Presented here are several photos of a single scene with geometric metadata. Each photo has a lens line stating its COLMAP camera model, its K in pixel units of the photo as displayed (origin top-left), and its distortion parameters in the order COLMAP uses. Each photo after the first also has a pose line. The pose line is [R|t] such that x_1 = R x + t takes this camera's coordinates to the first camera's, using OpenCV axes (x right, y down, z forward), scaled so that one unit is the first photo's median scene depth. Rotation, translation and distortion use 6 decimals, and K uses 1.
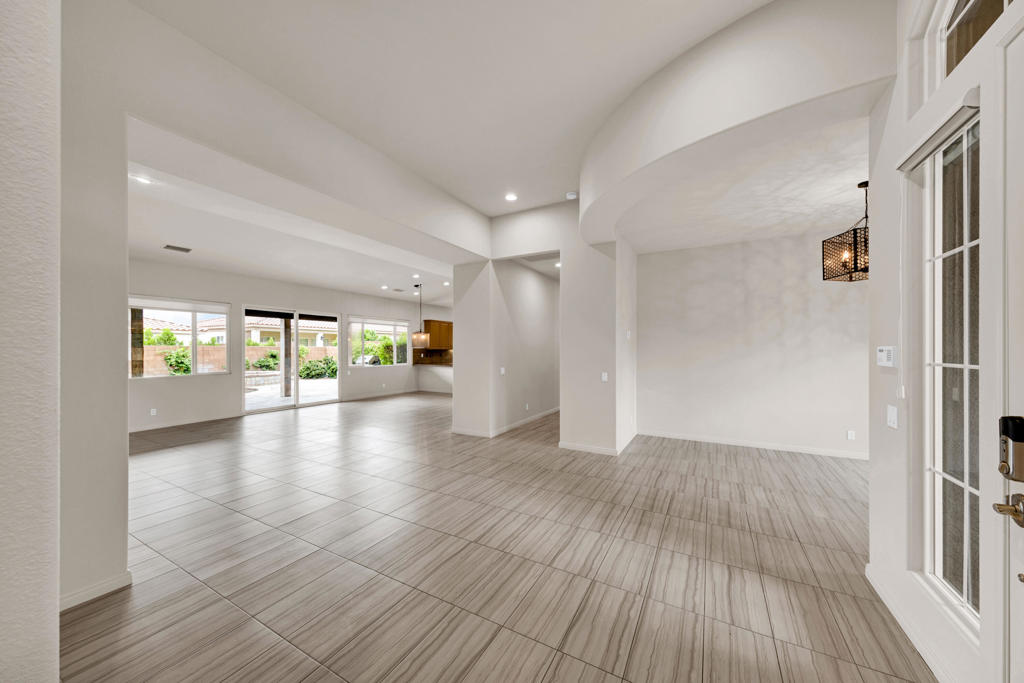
lens RADIAL K [[362.9, 0, 512.0], [0, 362.9, 341.5], [0, 0, 1]] dist [-0.000061, -0.000009]
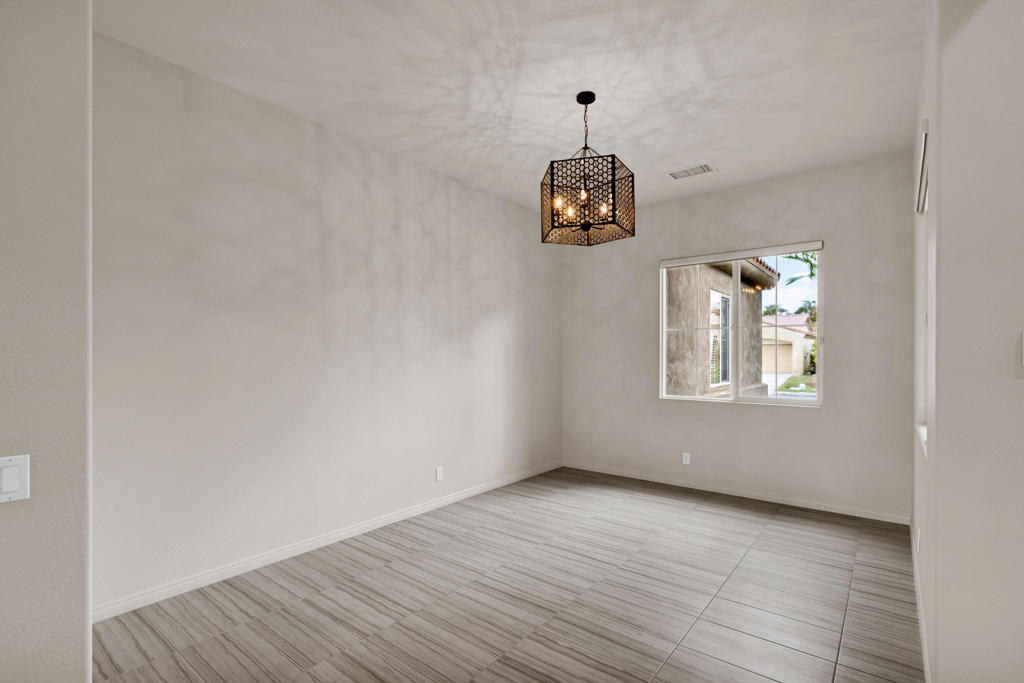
lens RADIAL K [[477.2, 0, 511.7], [0, 477.2, 356.1], [0, 0, 1]] dist [0.001874, 0.000071]
pose [[0.170155, -0.000022, 0.985417, 0.070484], [-0.020455, 0.999784, 0.003554, 0.032818], [-0.985205, -0.020761, 0.170117, 0.789198]]
